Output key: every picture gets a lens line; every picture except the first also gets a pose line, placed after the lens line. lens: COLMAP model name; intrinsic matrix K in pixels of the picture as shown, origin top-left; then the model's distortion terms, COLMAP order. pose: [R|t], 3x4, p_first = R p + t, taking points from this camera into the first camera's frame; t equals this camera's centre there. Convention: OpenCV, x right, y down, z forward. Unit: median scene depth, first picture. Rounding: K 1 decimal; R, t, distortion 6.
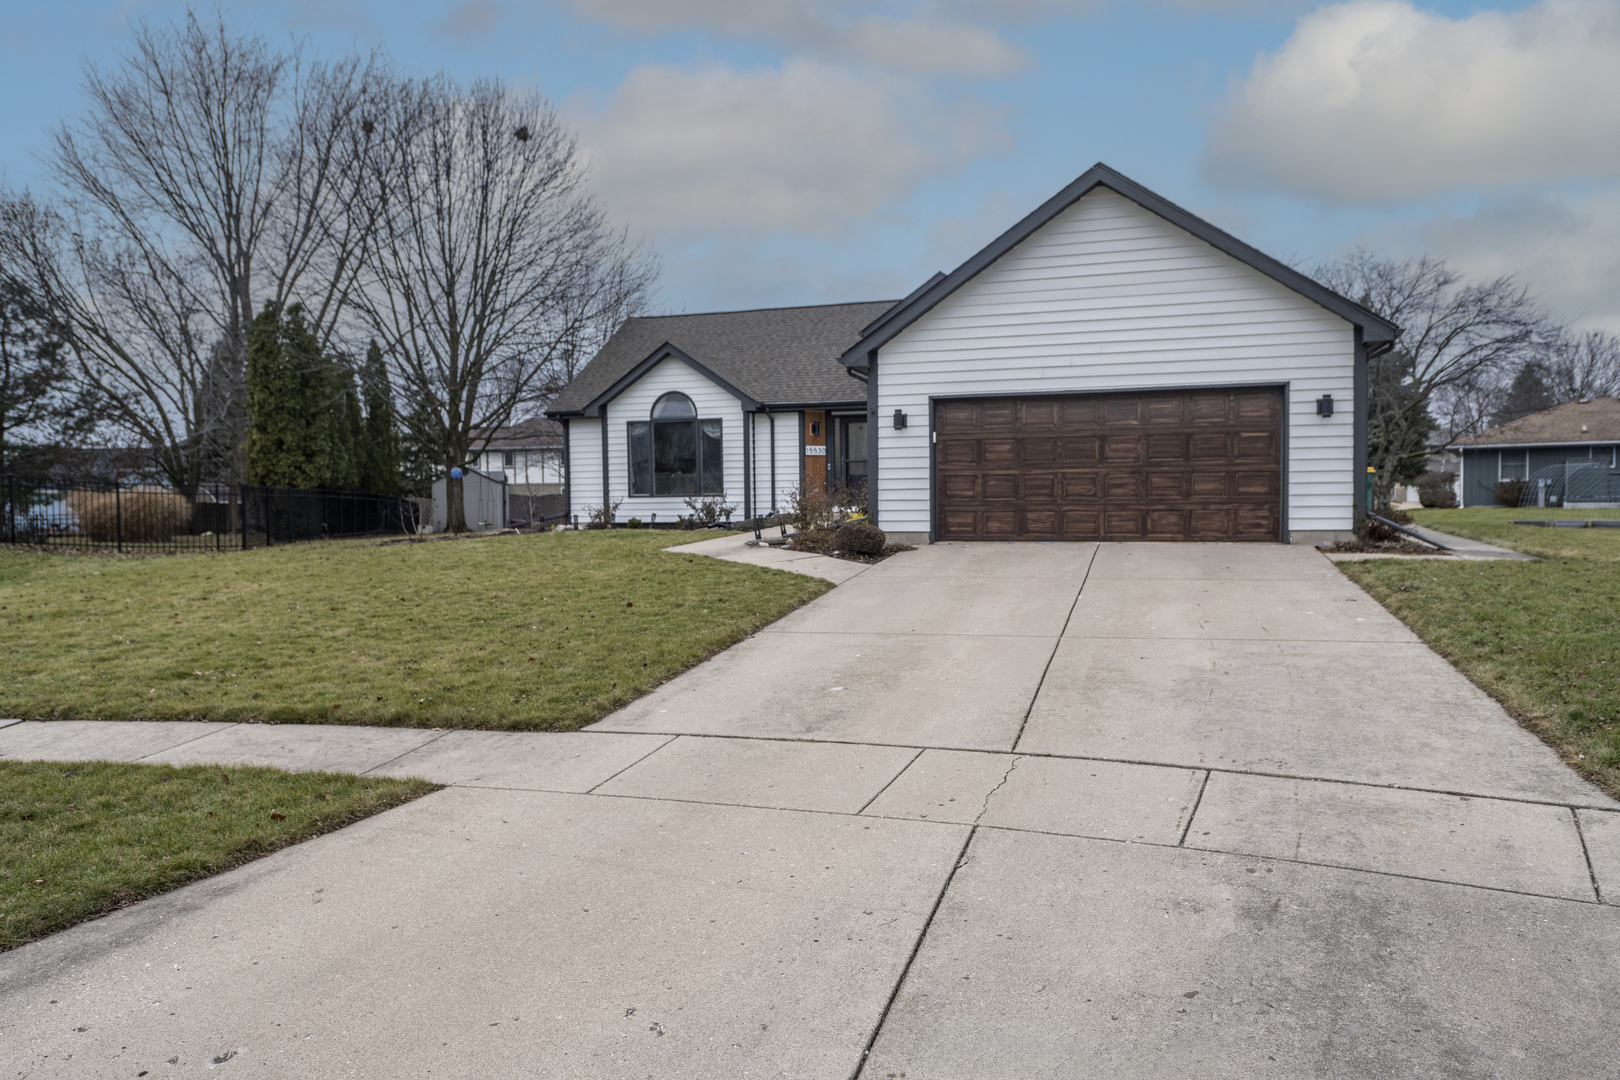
lens RADIAL K [[1086.8, 0, 809.7], [0, 1086.8, 539.9], [0, 0, 1]] dist [0.000814, -0.001683]
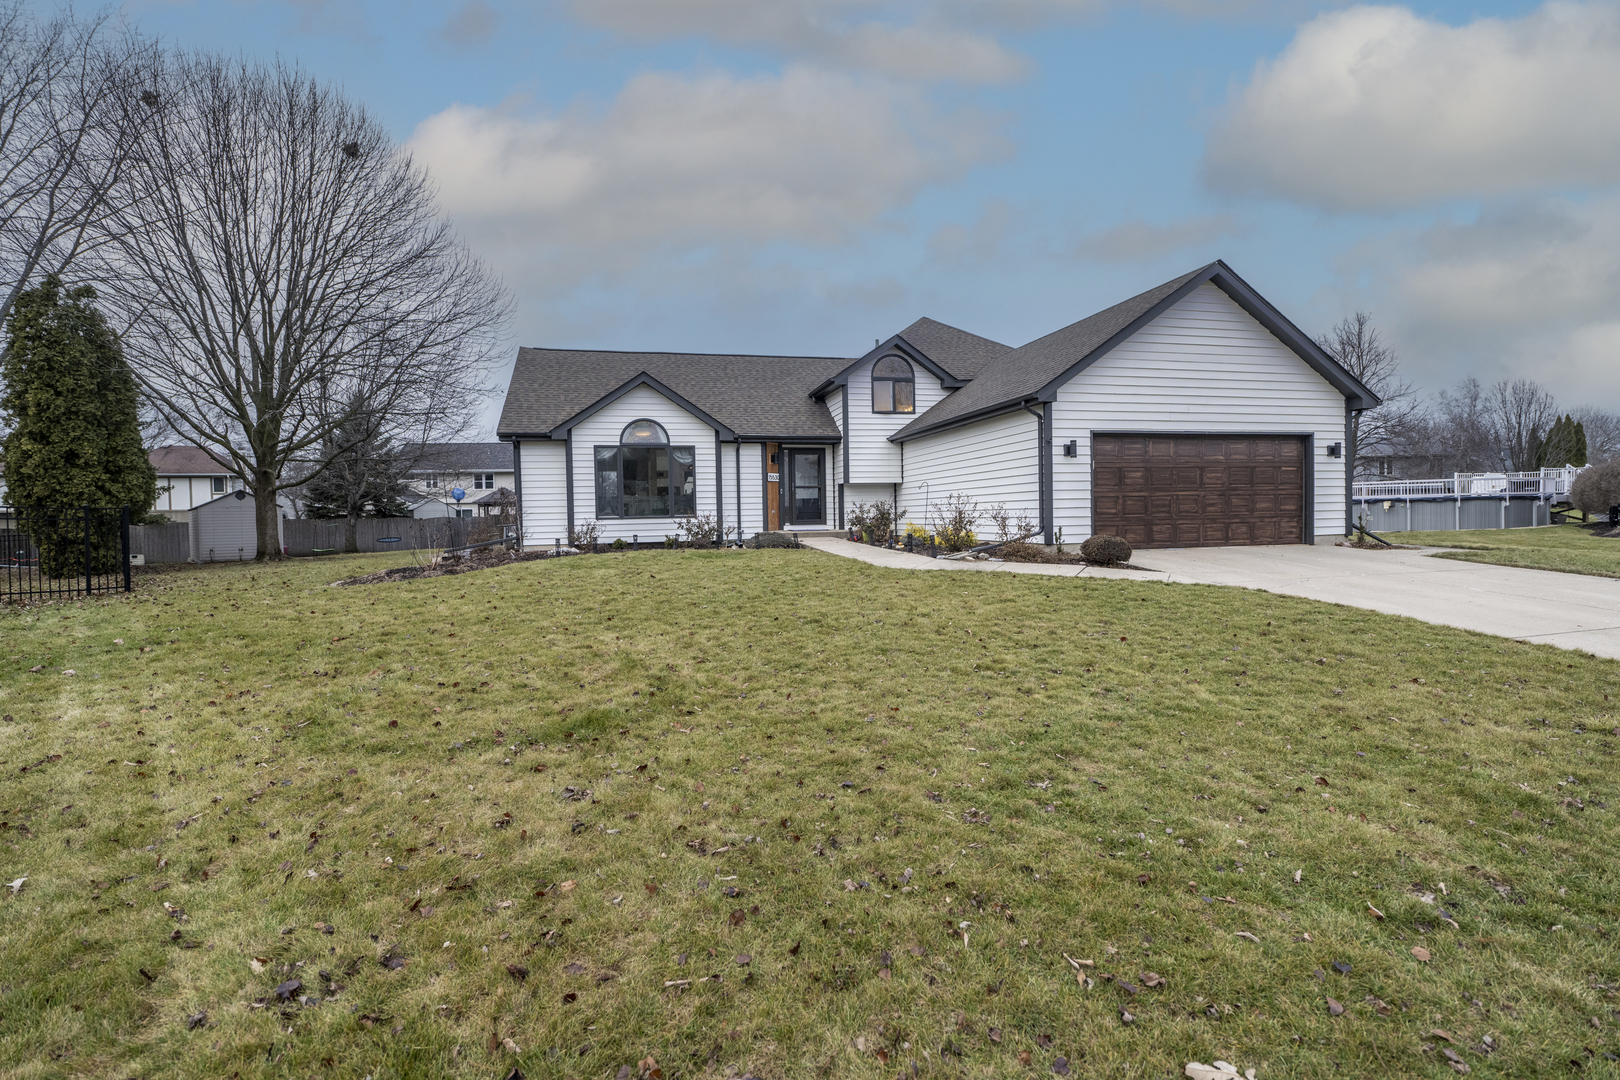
lens RADIAL K [[781.9, 0, 810.7], [0, 781.9, 541.5], [0, 0, 1]] dist [-0.006124, 0.000340]
pose [[0.851827, -0.022600, 0.523336, -0.396892], [0.029243, 0.999562, -0.004433, -0.009273], [-0.523007, 0.019080, 0.852115, 0.275565]]
